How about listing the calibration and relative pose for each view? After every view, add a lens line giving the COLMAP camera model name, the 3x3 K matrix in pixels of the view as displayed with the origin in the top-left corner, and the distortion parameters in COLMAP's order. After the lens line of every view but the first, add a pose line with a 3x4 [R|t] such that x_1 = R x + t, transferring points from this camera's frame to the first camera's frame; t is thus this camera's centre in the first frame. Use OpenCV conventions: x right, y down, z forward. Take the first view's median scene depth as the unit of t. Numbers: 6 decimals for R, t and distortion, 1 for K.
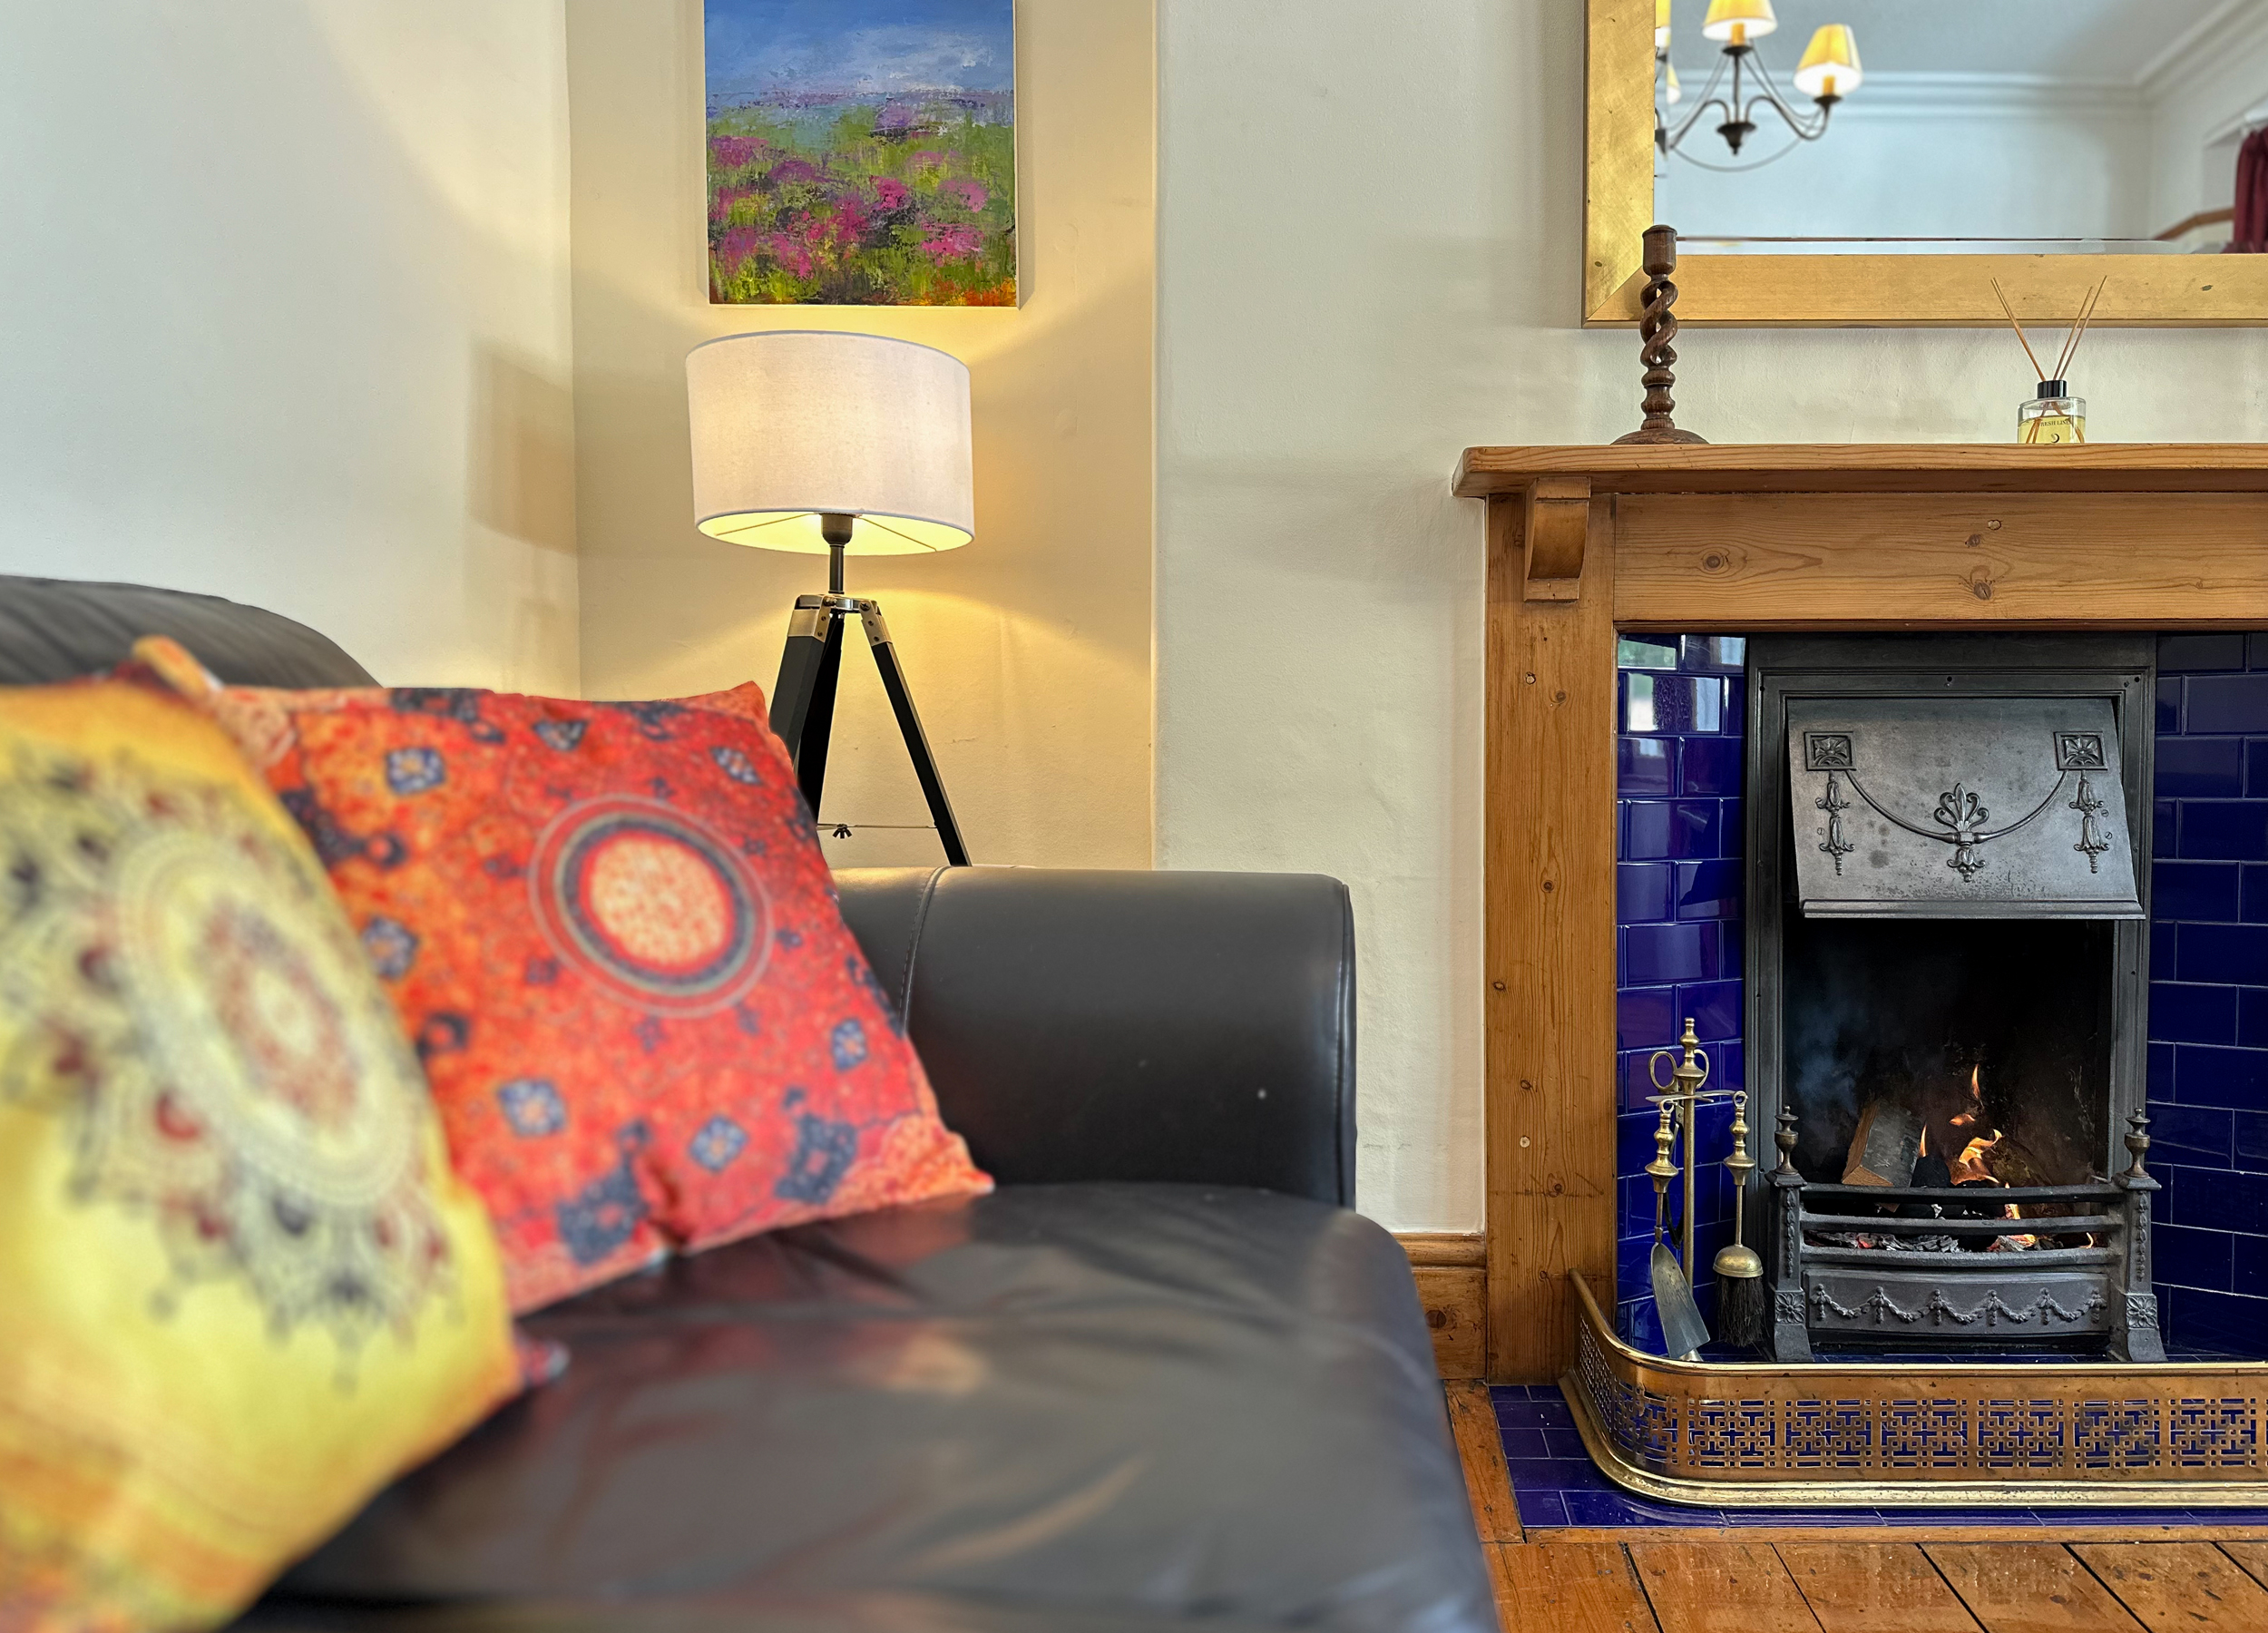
lens RADIAL K [[1729.9, 0, 1134.0], [0, 1729.9, 816.5], [0, 0, 1]] dist [0.002194, 0.000115]
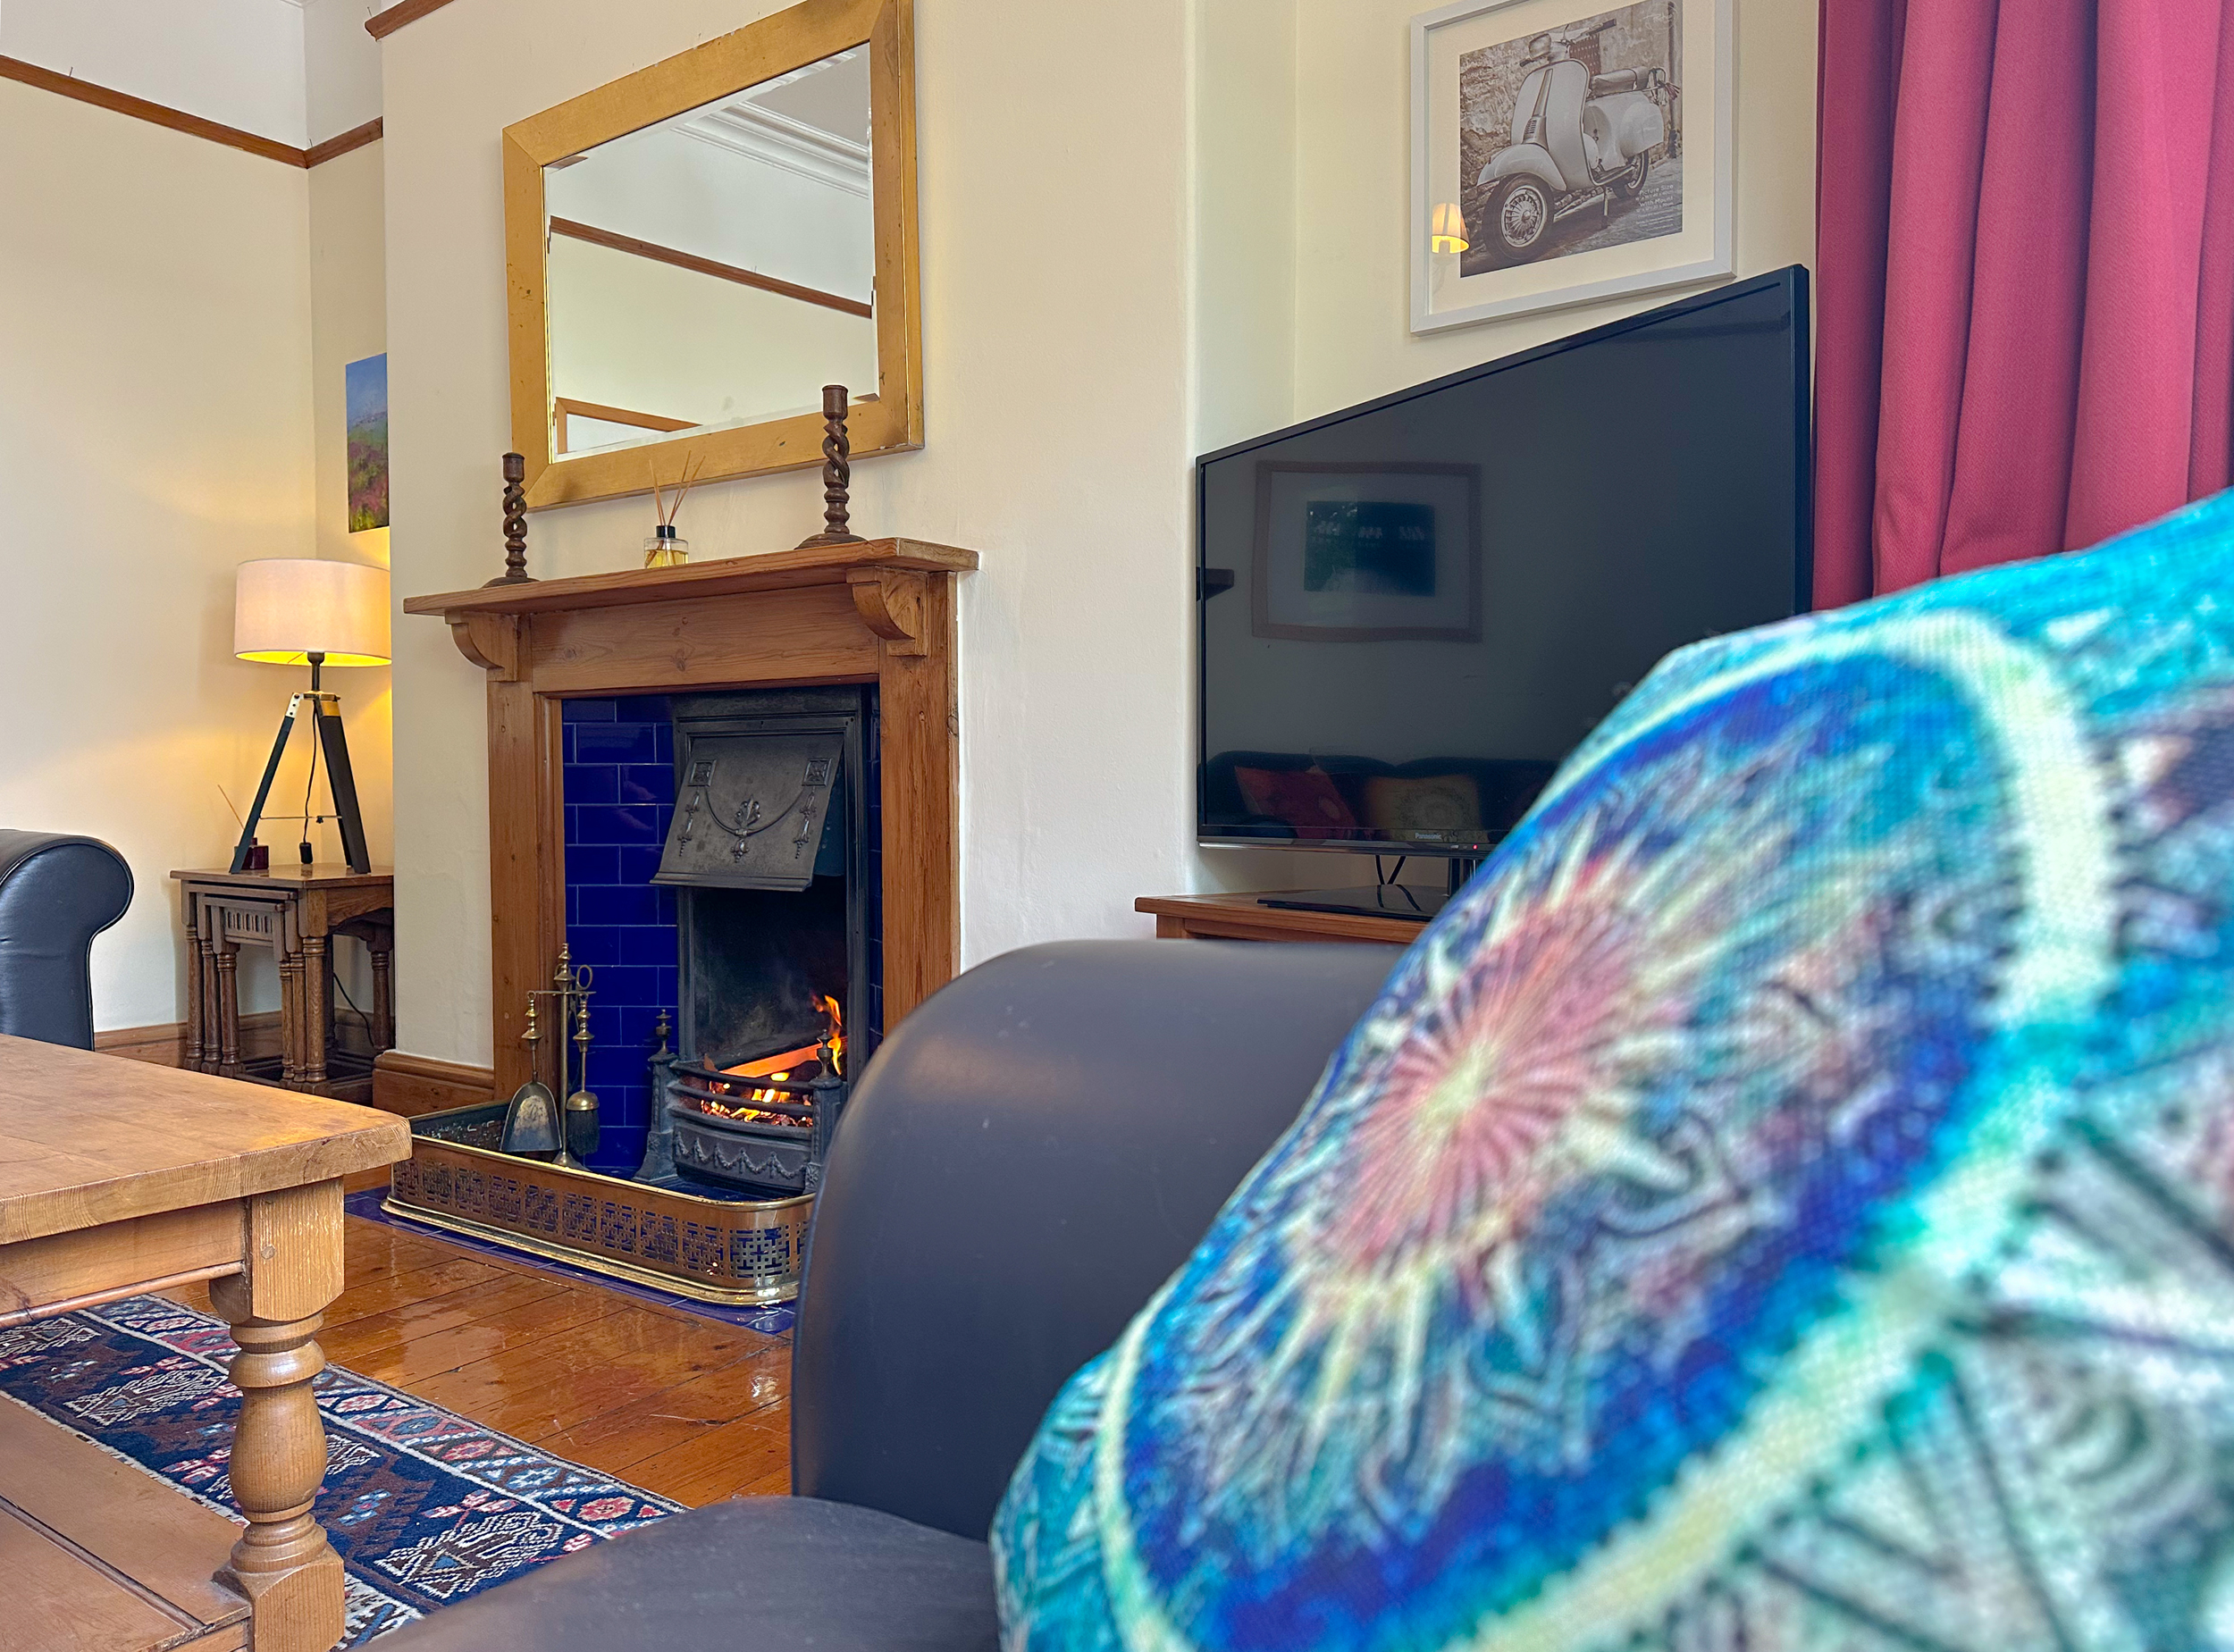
lens RADIAL K [[1707.9, 0, 1117.0], [0, 1707.9, 826.0], [0, 0, 1]] dist [-0.000040, -0.001034]
pose [[0.775827, 0.015320, -0.630760, 1.688201], [-0.006795, 0.999850, 0.015928, -0.019850], [0.630909, -0.008071, 0.775815, 0.107752]]
